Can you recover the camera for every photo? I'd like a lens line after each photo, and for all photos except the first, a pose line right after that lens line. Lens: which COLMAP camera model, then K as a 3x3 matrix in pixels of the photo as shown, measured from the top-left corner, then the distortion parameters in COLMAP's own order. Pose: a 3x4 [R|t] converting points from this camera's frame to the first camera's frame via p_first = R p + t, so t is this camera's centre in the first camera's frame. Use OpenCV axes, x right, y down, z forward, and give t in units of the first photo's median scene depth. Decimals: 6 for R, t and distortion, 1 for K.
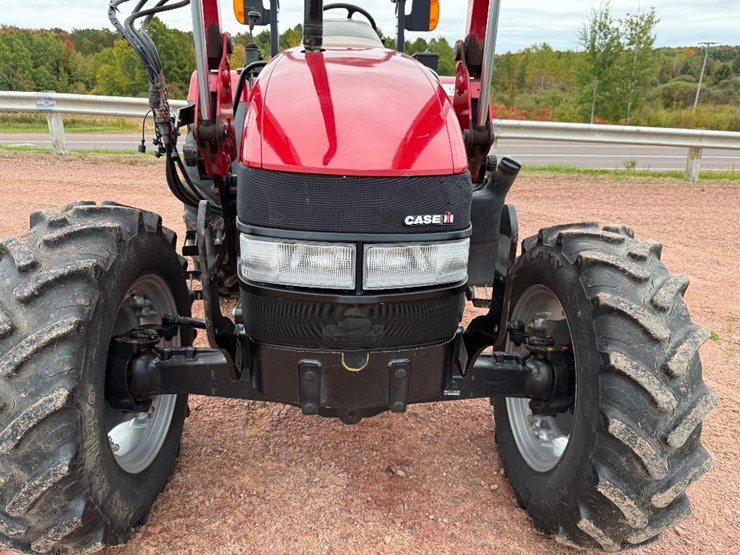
lens RADIAL K [[520.0, 0, 372.1], [0, 520.0, 278.7], [0, 0, 1]] dist [-0.001965, -0.002897]
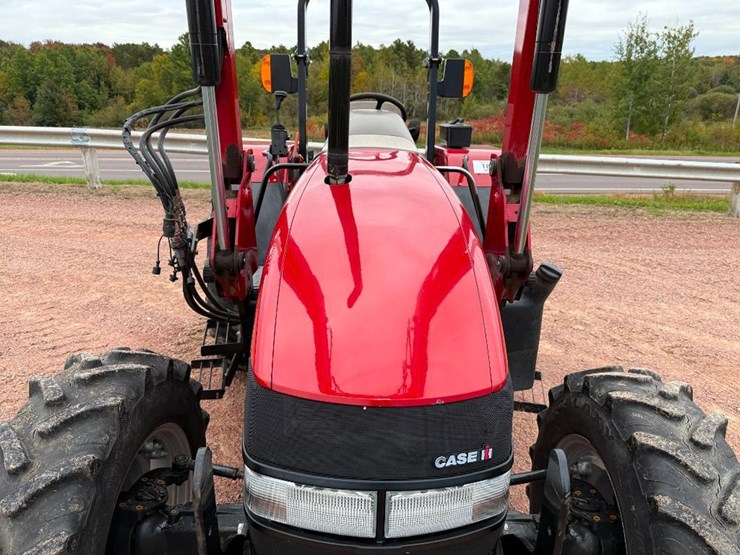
lens RADIAL K [[518.8, 0, 379.0], [0, 518.8, 279.5], [0, 0, 1]] dist [0.009774, -0.015422]
pose [[0.998961, 0.011465, -0.044119, 0.000934], [-0.012231, 0.999778, -0.017137, -0.063179], [0.043912, 0.017658, 0.998879, 0.020682]]
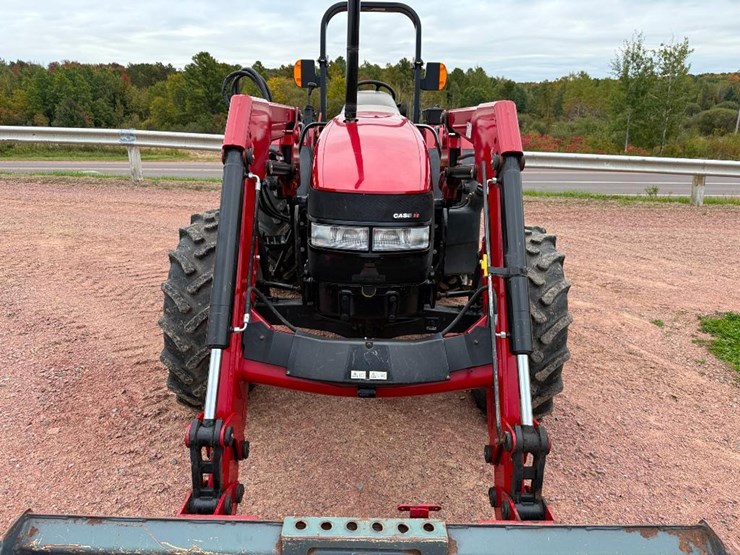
lens RADIAL K [[515.7, 0, 374.6], [0, 515.7, 275.6], [0, 0, 1]] dist [0.023713, -0.030849]
pose [[0.997847, 0.012887, -0.064302, 0.019209], [-0.016307, 0.998464, -0.052955, 0.035546], [0.063520, 0.053890, 0.996524, -0.155392]]
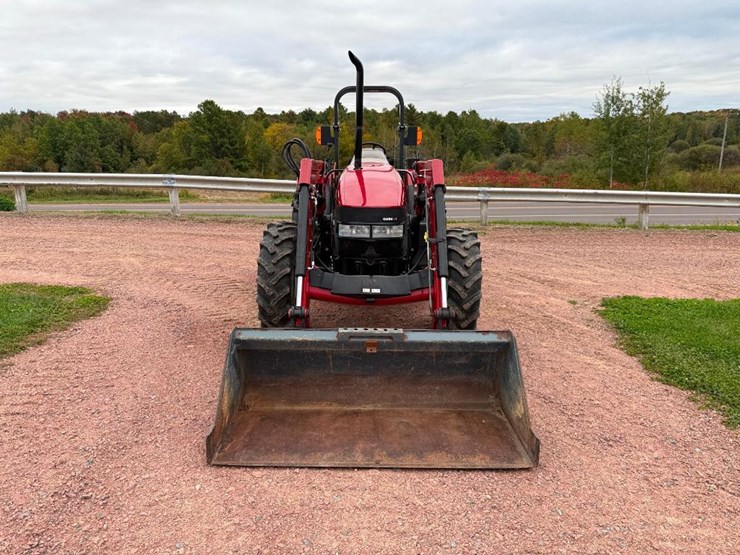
lens RADIAL K [[510.7, 0, 372.7], [0, 510.7, 274.1], [0, 0, 1]] dist [0.077255, -0.108545]
pose [[0.997663, -0.007000, -0.067964, 0.037563], [-0.001822, 0.991659, -0.128873, 0.120780], [0.068299, 0.128696, 0.989329, -0.417661]]
